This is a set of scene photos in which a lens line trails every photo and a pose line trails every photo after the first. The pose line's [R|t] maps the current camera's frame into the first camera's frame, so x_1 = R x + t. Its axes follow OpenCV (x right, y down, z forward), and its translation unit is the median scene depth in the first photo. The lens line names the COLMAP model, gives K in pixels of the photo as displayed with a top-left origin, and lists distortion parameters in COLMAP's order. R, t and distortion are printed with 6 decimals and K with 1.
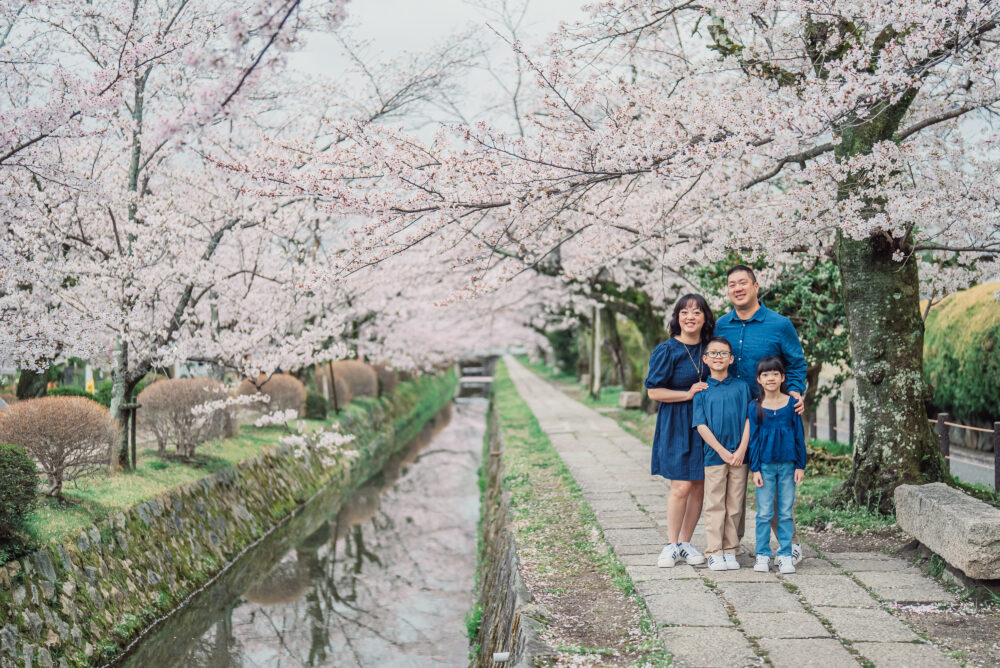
lens RADIAL K [[1458.6, 0, 500.0], [0, 1458.6, 334.0], [0, 0, 1]] dist [-0.173013, 1.302833]
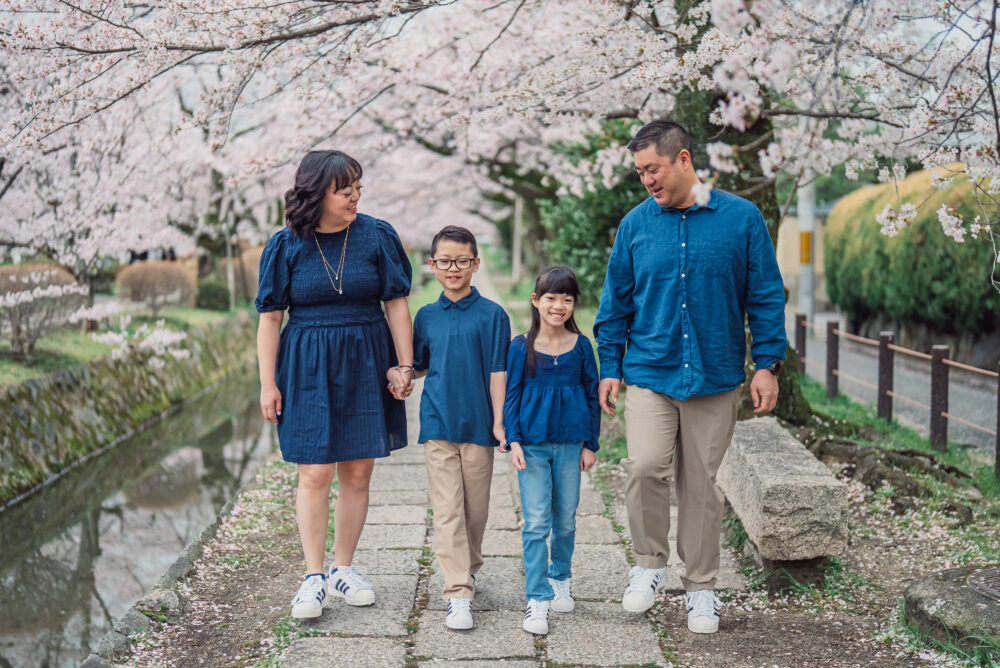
lens RADIAL K [[1458.6, 0, 500.0], [0, 1458.6, 334.0], [0, 0, 1]] dist [-0.173013, 1.302833]
pose [[0.999893, 0.011992, 0.008390, 0.071140], [-0.012598, 0.997009, 0.076257, 0.001024], [-0.007450, -0.076355, 0.997053, 0.112458]]
